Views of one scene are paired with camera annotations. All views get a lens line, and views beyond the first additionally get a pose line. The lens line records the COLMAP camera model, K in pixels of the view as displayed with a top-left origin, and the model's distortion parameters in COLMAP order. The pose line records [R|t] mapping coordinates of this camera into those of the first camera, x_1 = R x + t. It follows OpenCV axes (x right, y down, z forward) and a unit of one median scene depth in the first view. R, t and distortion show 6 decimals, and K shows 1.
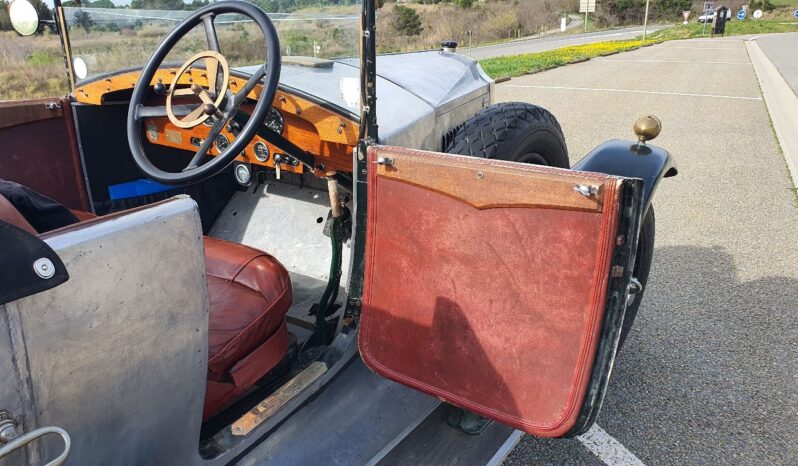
lens RADIAL K [[646.9, 0, 389.0], [0, 646.9, 242.6], [0, 0, 1]] dist [0.010622, -0.000858]
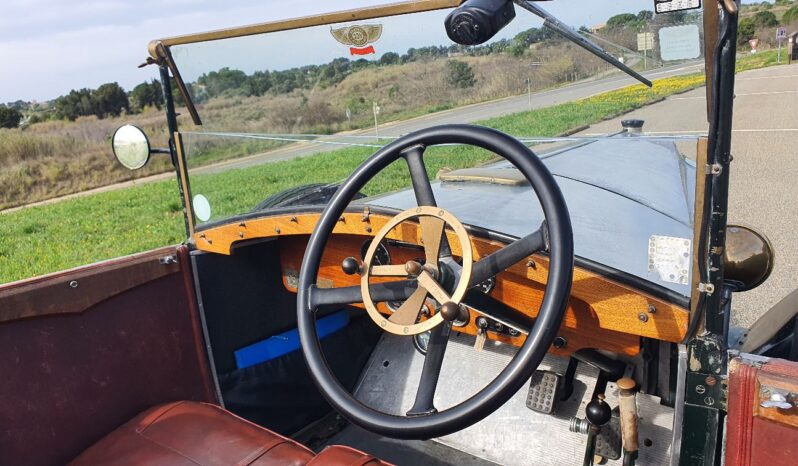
lens RADIAL K [[651.2, 0, 390.0], [0, 651.2, 229.9], [0, 0, 1]] dist [0.028999, -0.015589]
pose [[0.993612, -0.062142, -0.094197, -0.186059], [0.052376, 0.993320, -0.102825, -0.152017], [0.099957, 0.097235, 0.990229, 0.267768]]
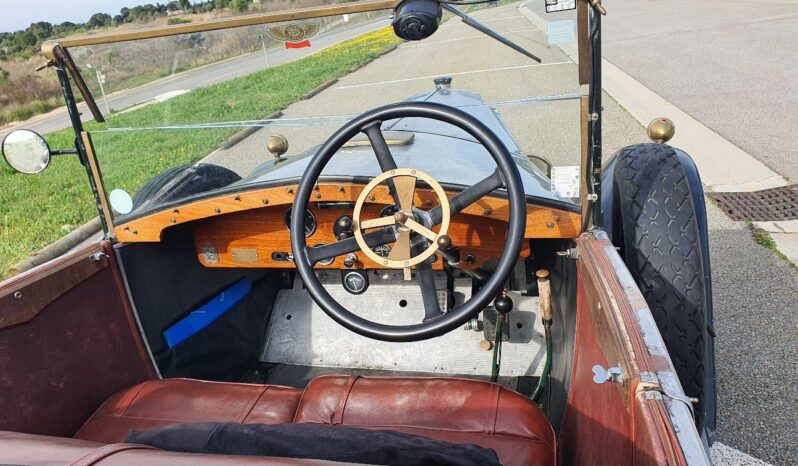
lens RADIAL K [[651.2, 0, 390.0], [0, 651.2, 229.9], [0, 0, 1]] dist [0.028999, -0.015589]
pose [[0.940348, -0.223661, 0.256364, -0.377782], [0.228491, 0.973482, 0.011190, -0.168389], [-0.252068, 0.048054, 0.966516, 0.152596]]
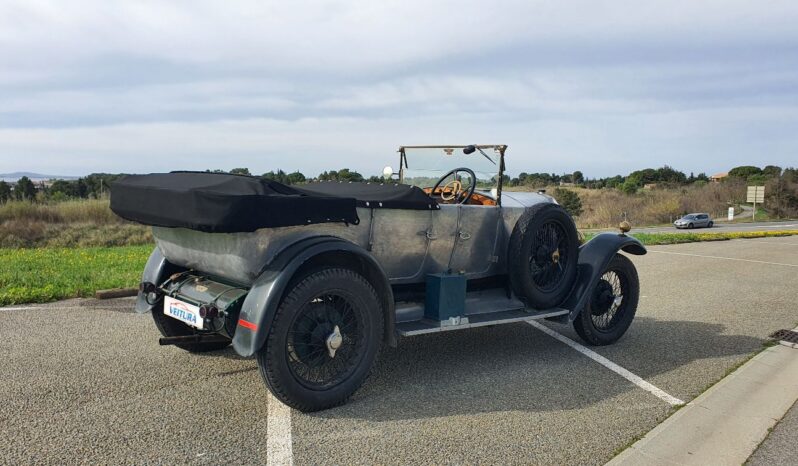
lens RADIAL K [[640.0, 0, 399.0], [0, 640.0, 233.0], [0, 0, 1]] dist [0.052780, -0.005799]
pose [[0.972082, 0.062832, -0.226073, 0.175135], [-0.122009, 0.958336, -0.258274, 0.684345], [0.200426, 0.278646, 0.939247, -1.691022]]
